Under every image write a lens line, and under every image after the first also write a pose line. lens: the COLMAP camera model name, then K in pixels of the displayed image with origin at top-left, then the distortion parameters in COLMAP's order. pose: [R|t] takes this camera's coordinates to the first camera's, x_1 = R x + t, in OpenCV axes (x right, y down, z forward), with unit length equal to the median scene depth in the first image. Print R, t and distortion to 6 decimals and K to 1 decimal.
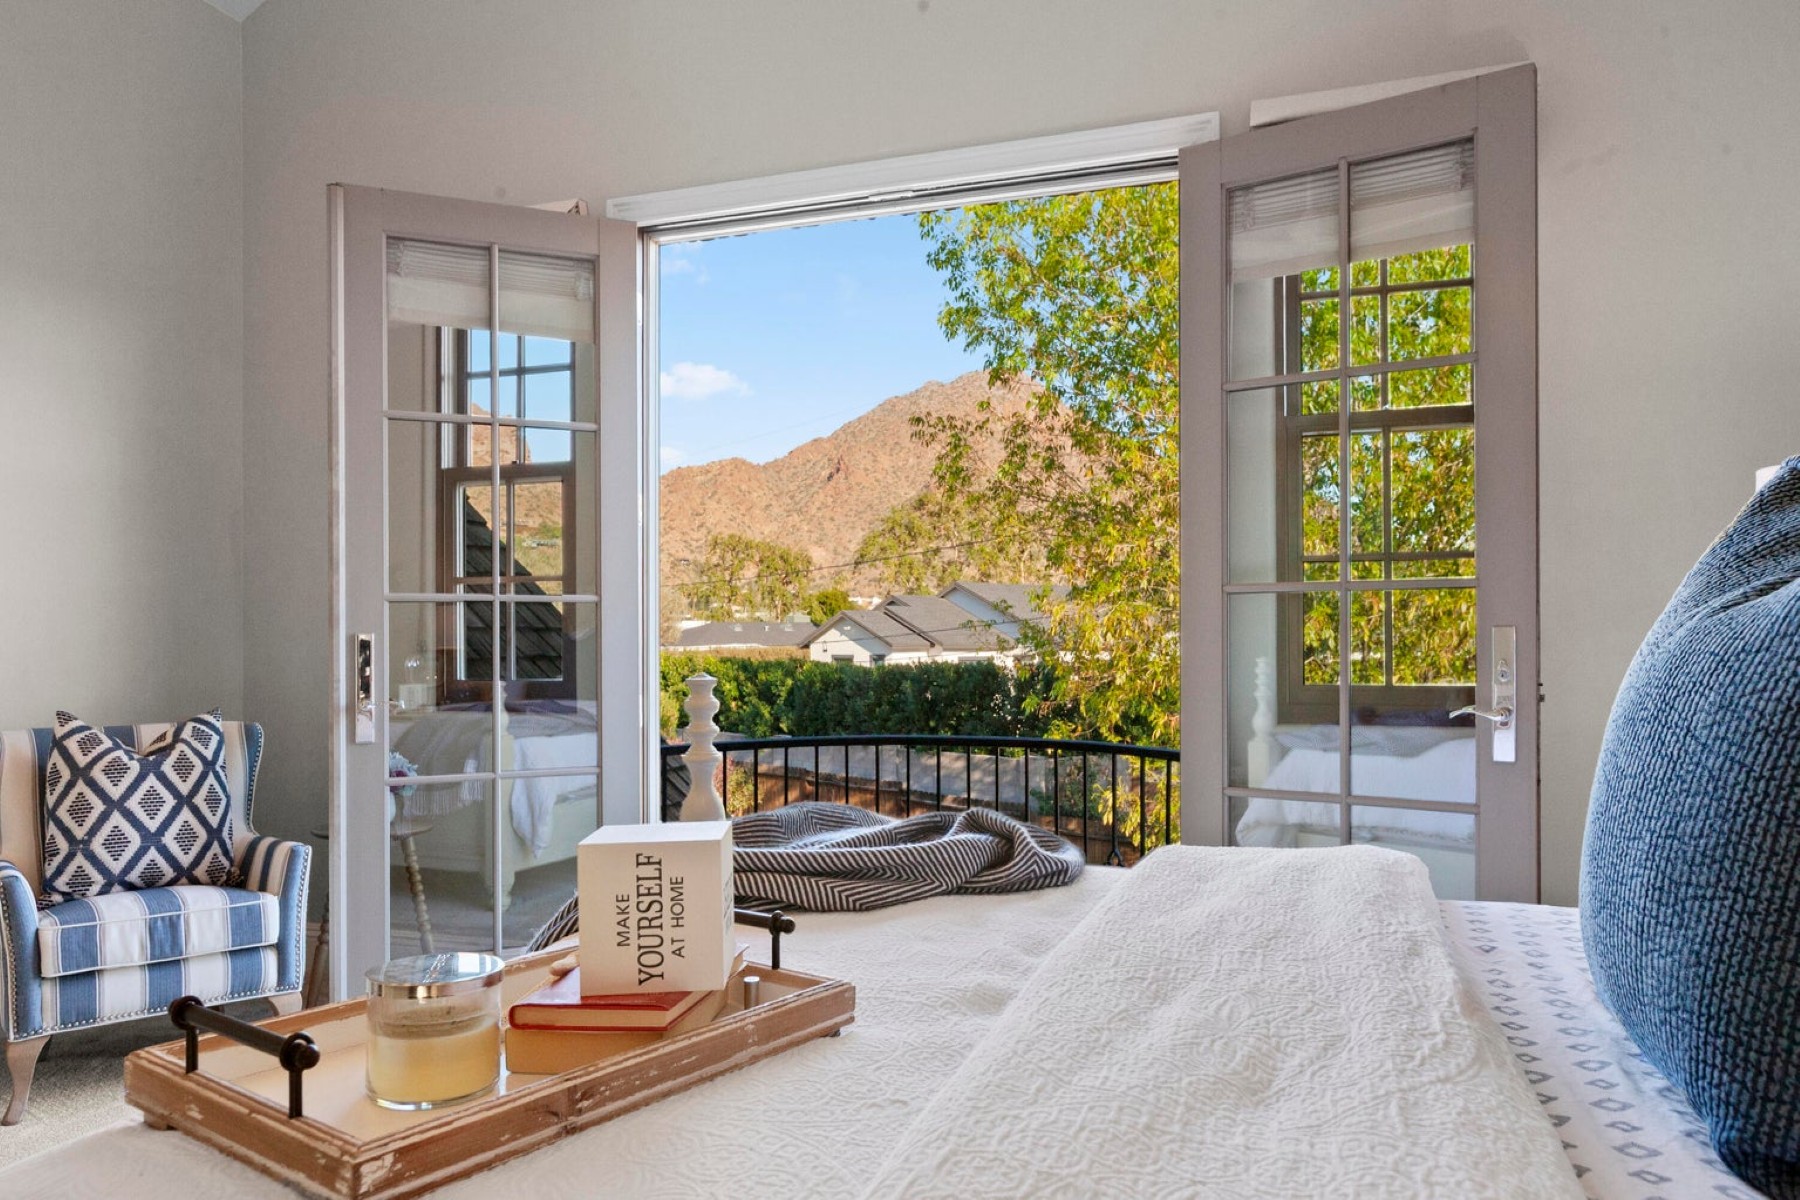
lens RADIAL K [[1172.1, 0, 897.1], [0, 1172.1, 640.5], [0, 0, 1]] dist [-0.004565, -0.001542]
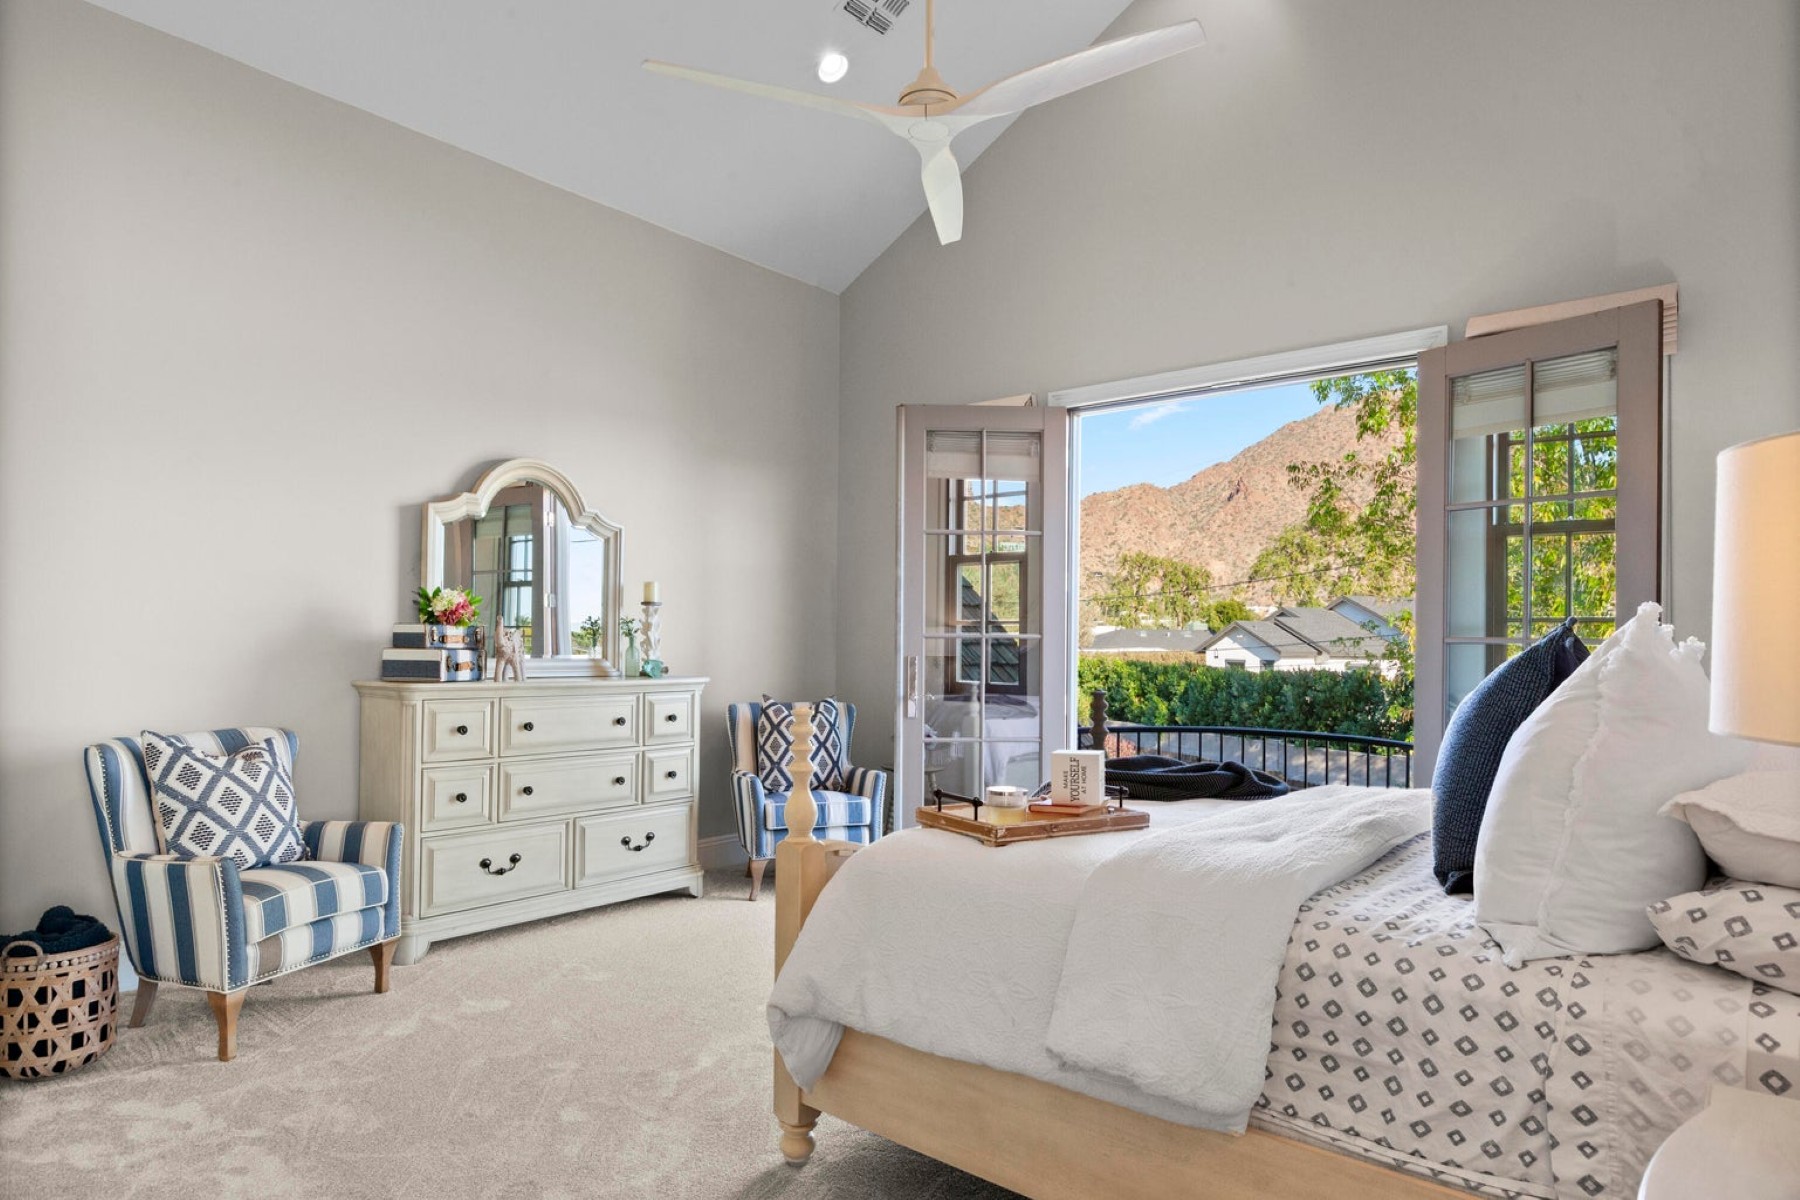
lens RADIAL K [[1033.3, 0, 894.3], [0, 1033.3, 605.1], [0, 0, 1]] dist [0.002245, -0.000410]
pose [[0.930652, 0.002973, -0.365893, 0.078921], [-0.015386, 0.999400, -0.031016, -0.028859], [0.365581, 0.034495, 0.930140, -0.398310]]
